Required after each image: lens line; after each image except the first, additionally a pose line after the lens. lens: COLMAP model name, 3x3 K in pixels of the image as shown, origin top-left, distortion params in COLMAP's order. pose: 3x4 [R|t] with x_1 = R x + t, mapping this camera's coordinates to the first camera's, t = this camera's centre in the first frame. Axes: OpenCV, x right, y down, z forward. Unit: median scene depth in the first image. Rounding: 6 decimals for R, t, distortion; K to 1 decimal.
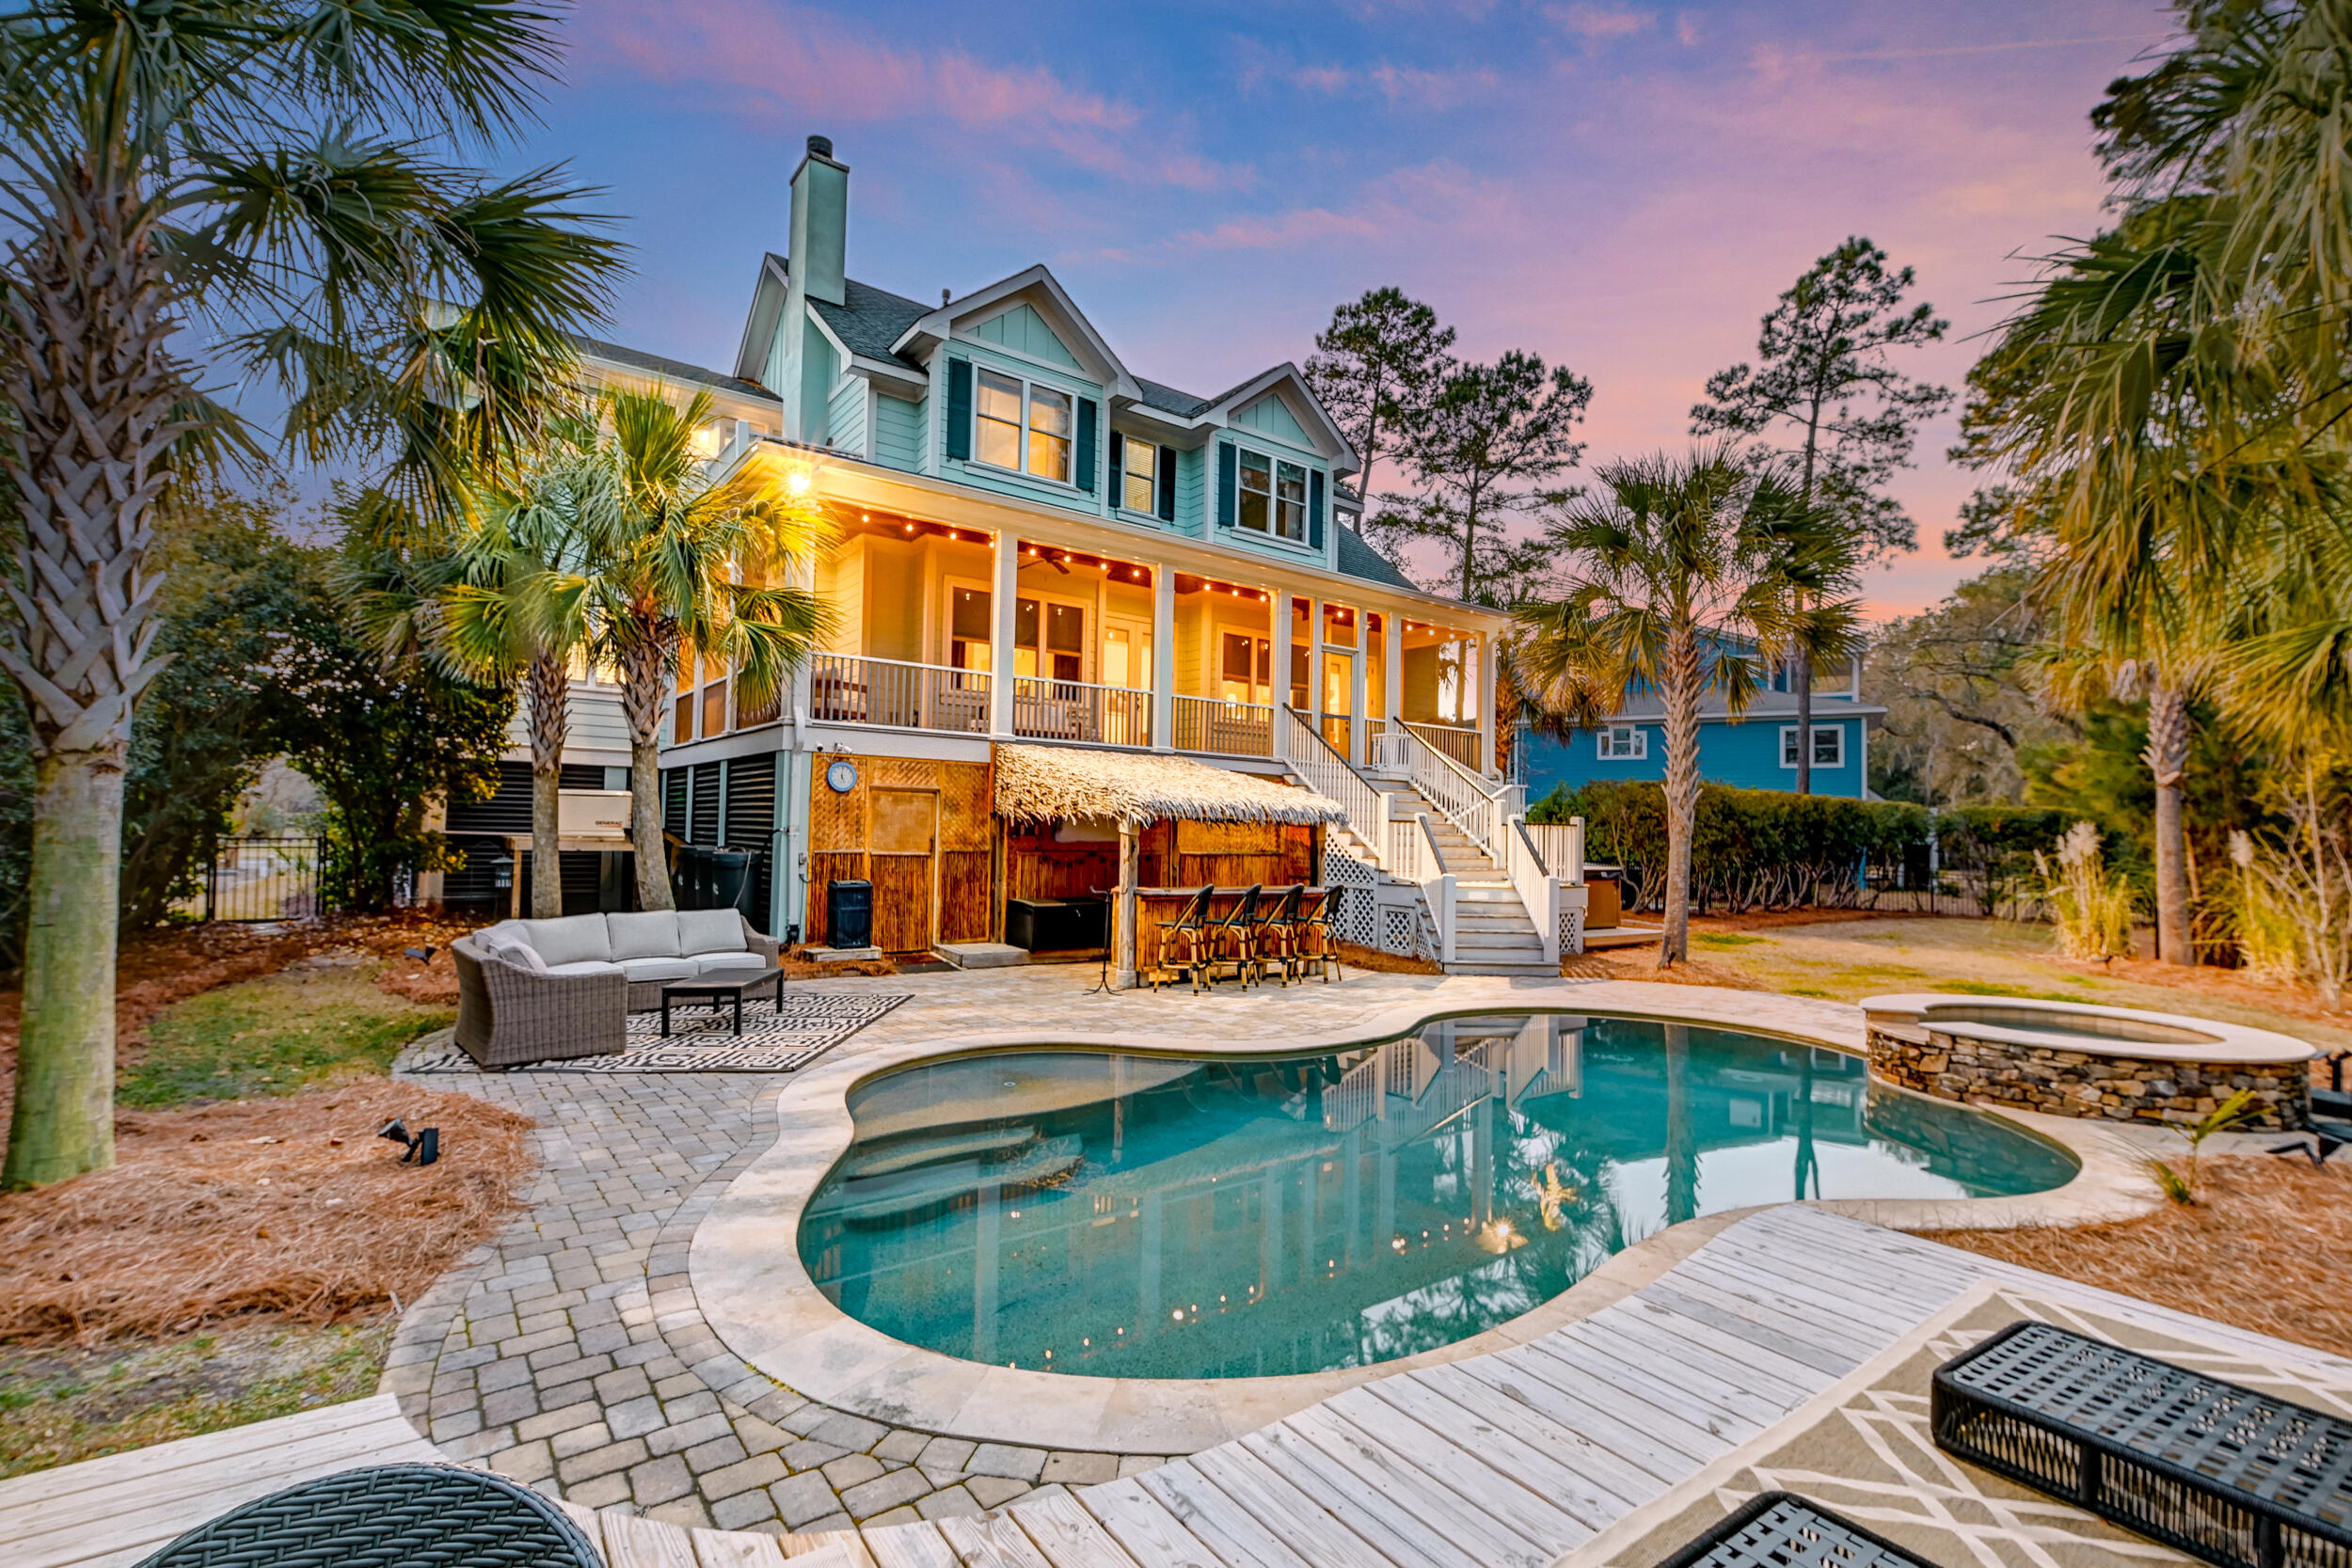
lens RADIAL K [[994.6, 0, 1198.0], [0, 994.6, 784.6], [0, 0, 1]] dist [-0.002323, -0.000185]
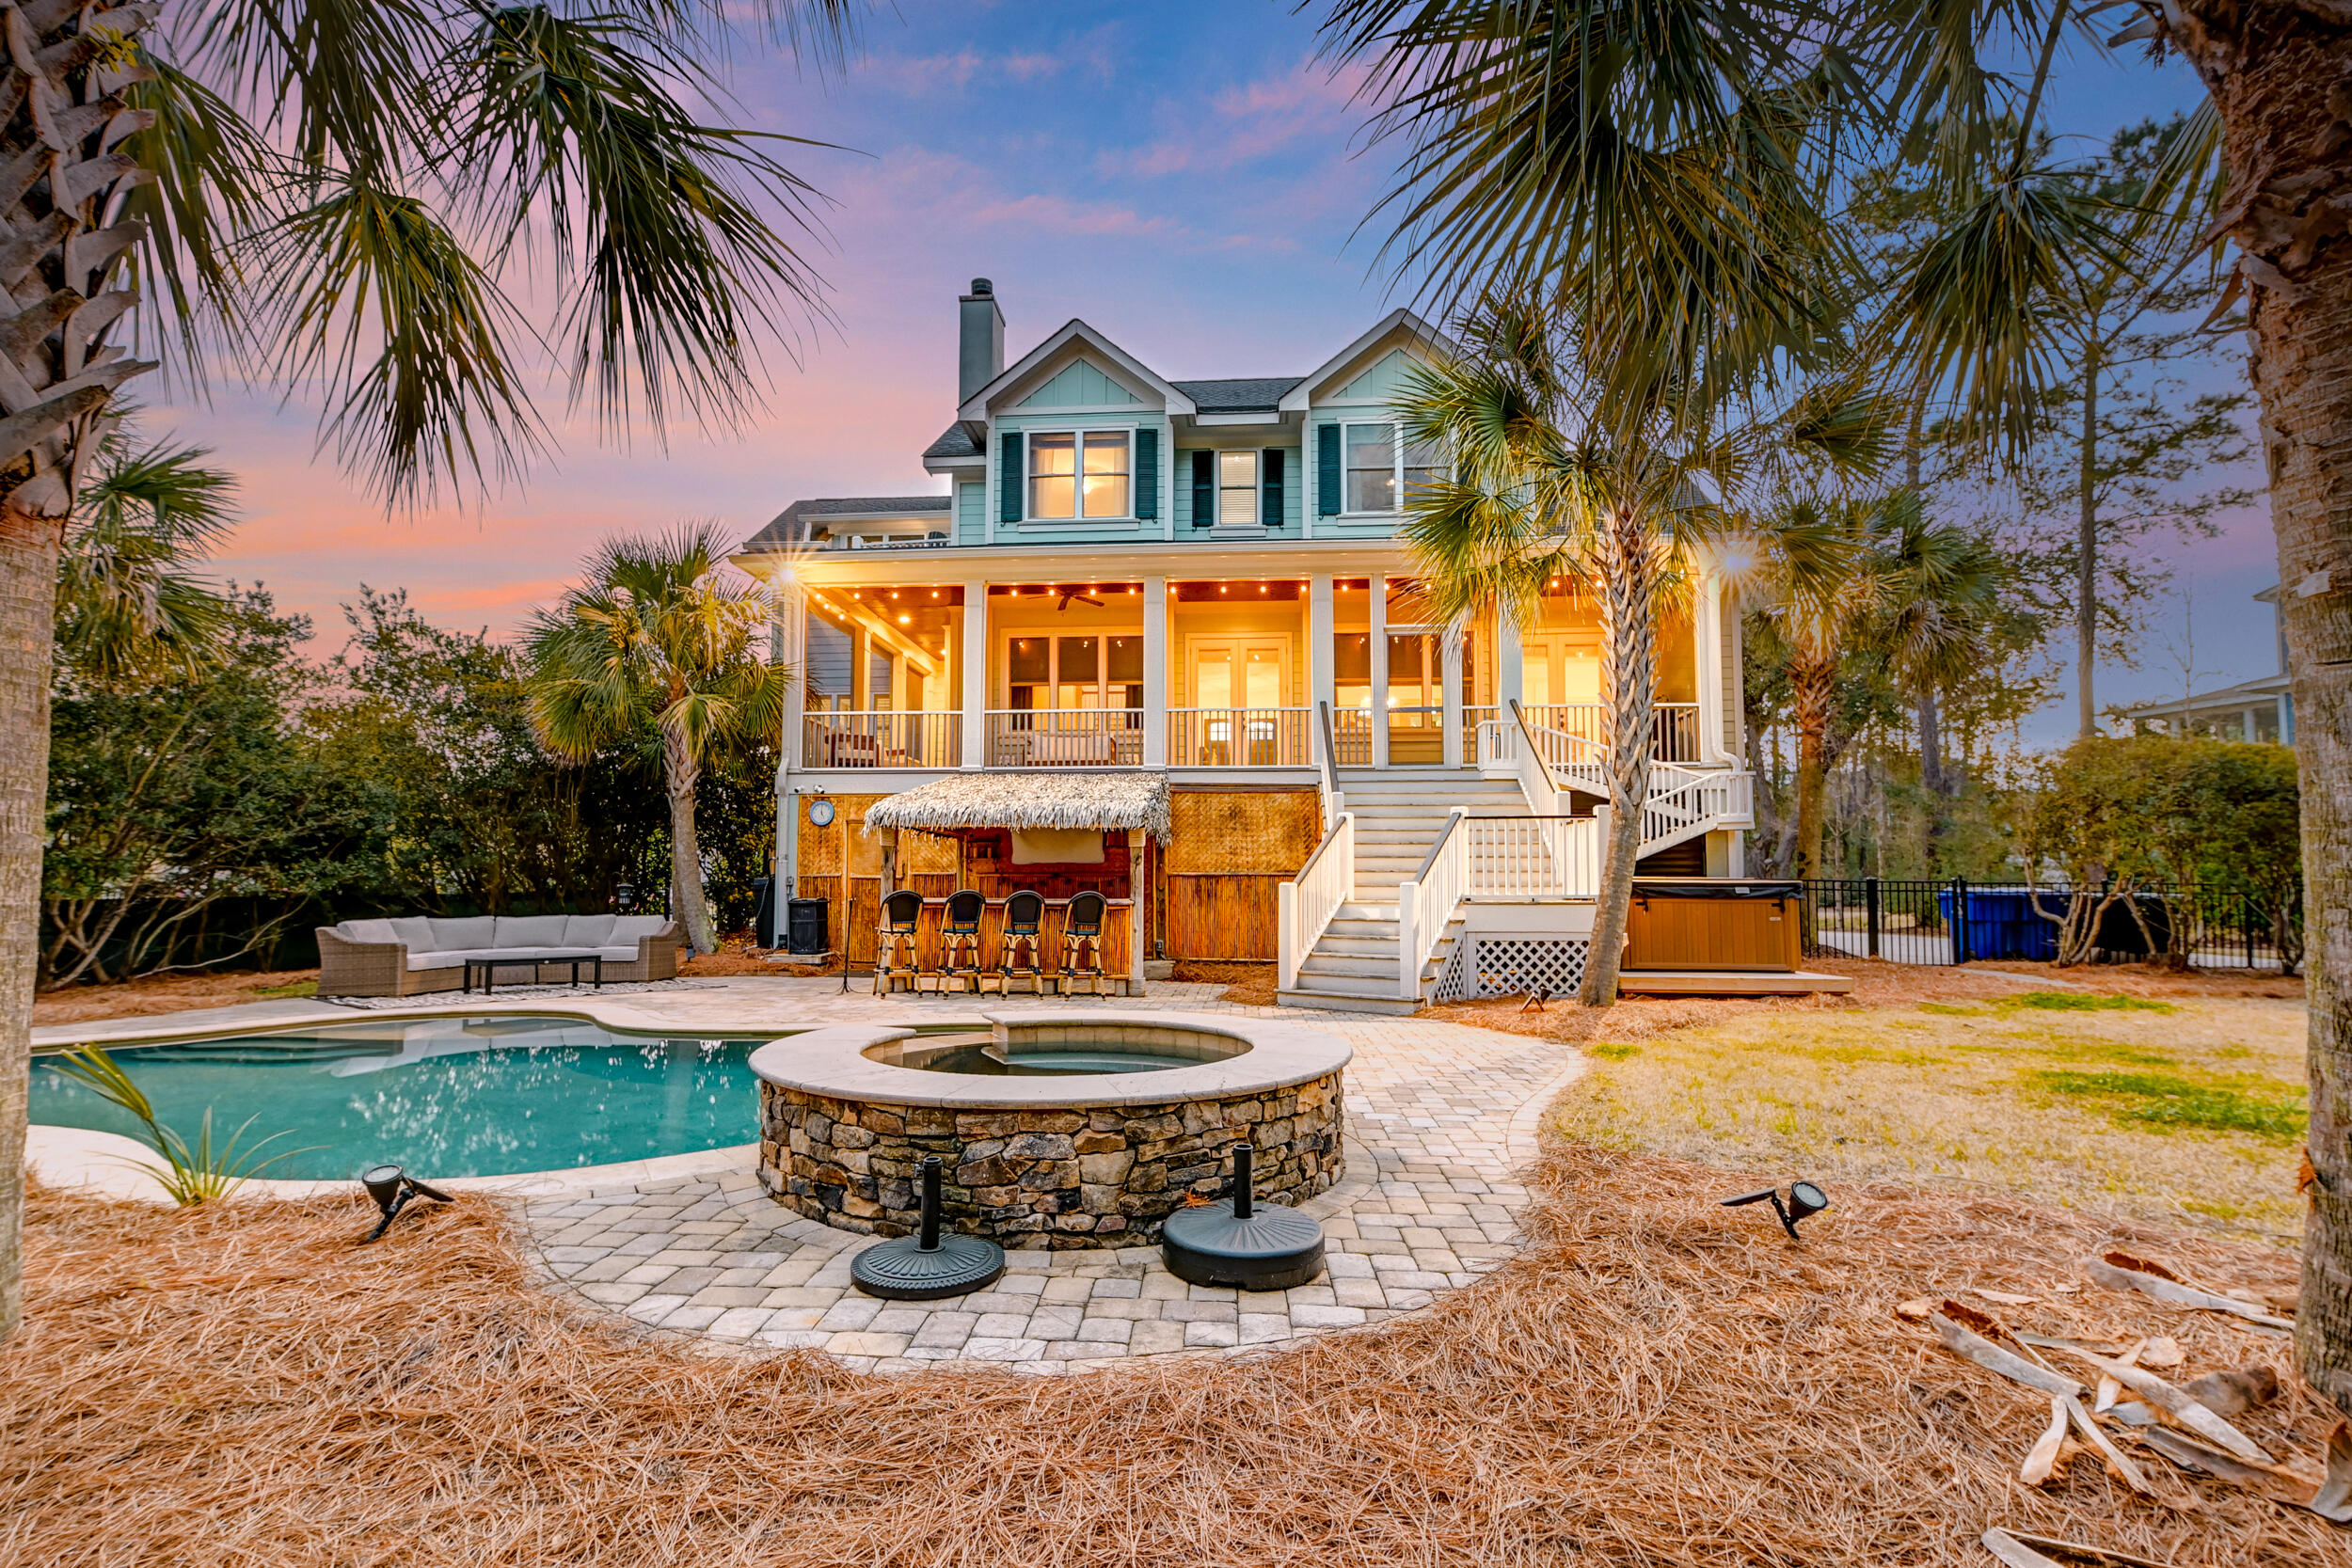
lens RADIAL K [[1008.5, 0, 1176.4], [0, 1008.5, 825.6], [0, 0, 1]] dist [-0.000999, -0.000078]
pose [[0.772364, -0.062593, -0.632088, 0.555432], [0.047469, 0.998038, -0.040828, 0.057882], [0.633404, 0.001530, 0.773820, 0.243256]]
